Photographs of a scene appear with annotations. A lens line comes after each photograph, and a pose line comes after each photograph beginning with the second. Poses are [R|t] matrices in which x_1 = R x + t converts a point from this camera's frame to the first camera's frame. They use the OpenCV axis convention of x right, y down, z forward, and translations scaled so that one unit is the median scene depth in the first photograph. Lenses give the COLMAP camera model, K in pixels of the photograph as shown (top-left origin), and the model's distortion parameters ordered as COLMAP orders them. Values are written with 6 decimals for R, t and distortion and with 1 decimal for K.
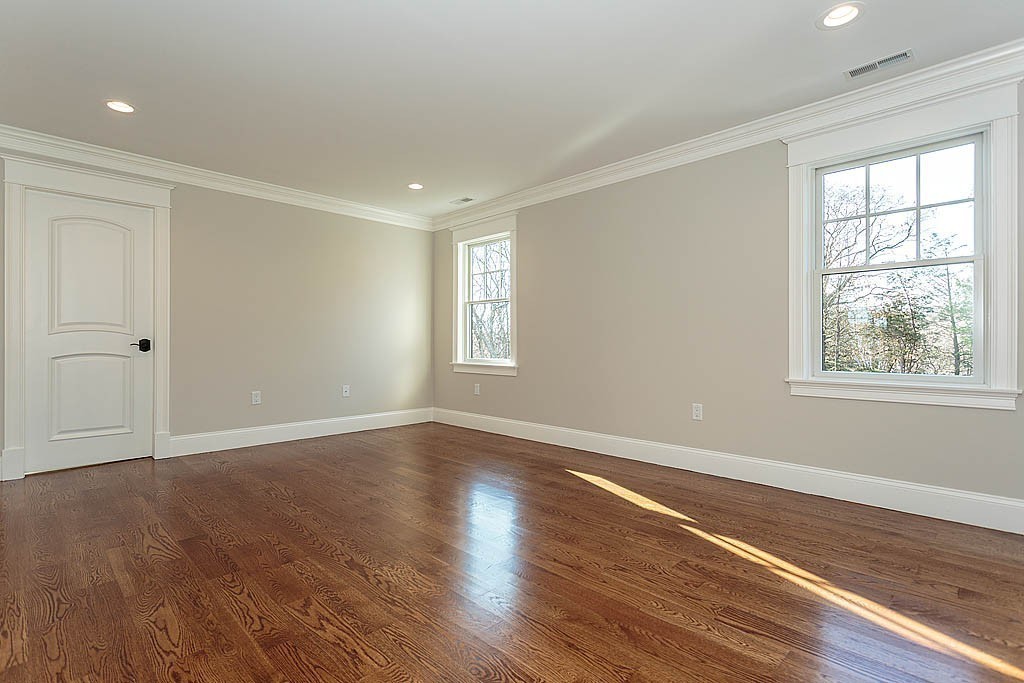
lens RADIAL K [[512.9, 0, 512.2], [0, 512.9, 338.7], [0, 0, 1]] dist [-0.003404, -0.000739]
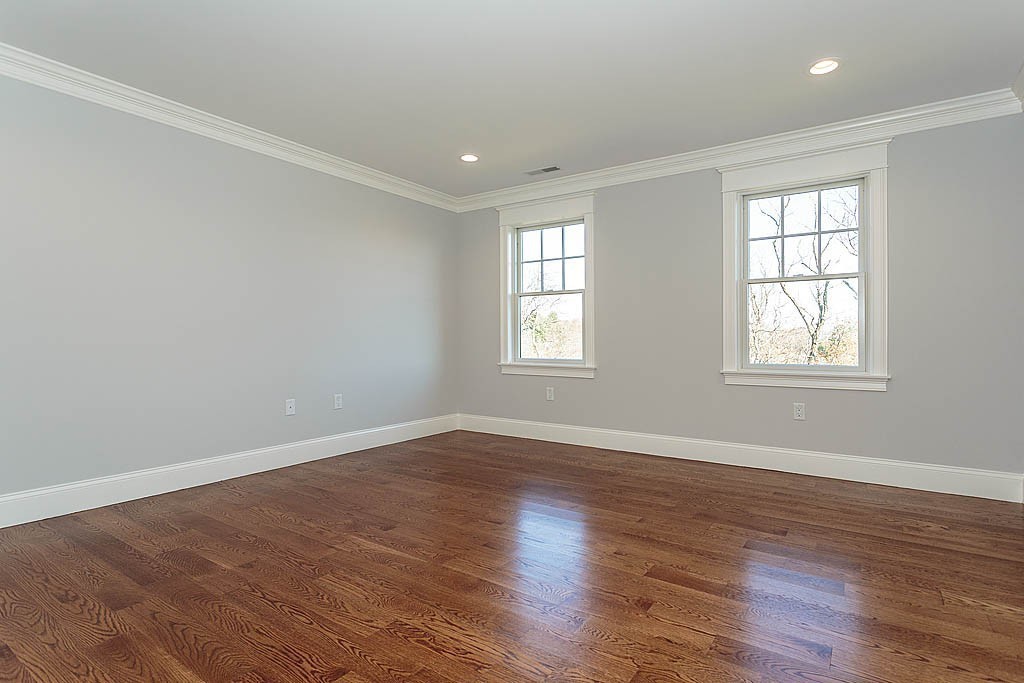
lens RADIAL K [[422.7, 0, 520.0], [0, 422.7, 328.5], [0, 0, 1]] dist [-0.006089, 0.000125]
pose [[0.955268, 0.008728, 0.295614, -0.236314], [-0.003399, 0.999822, -0.018534, 0.001800], [-0.295723, 0.016700, 0.955128, 0.250042]]
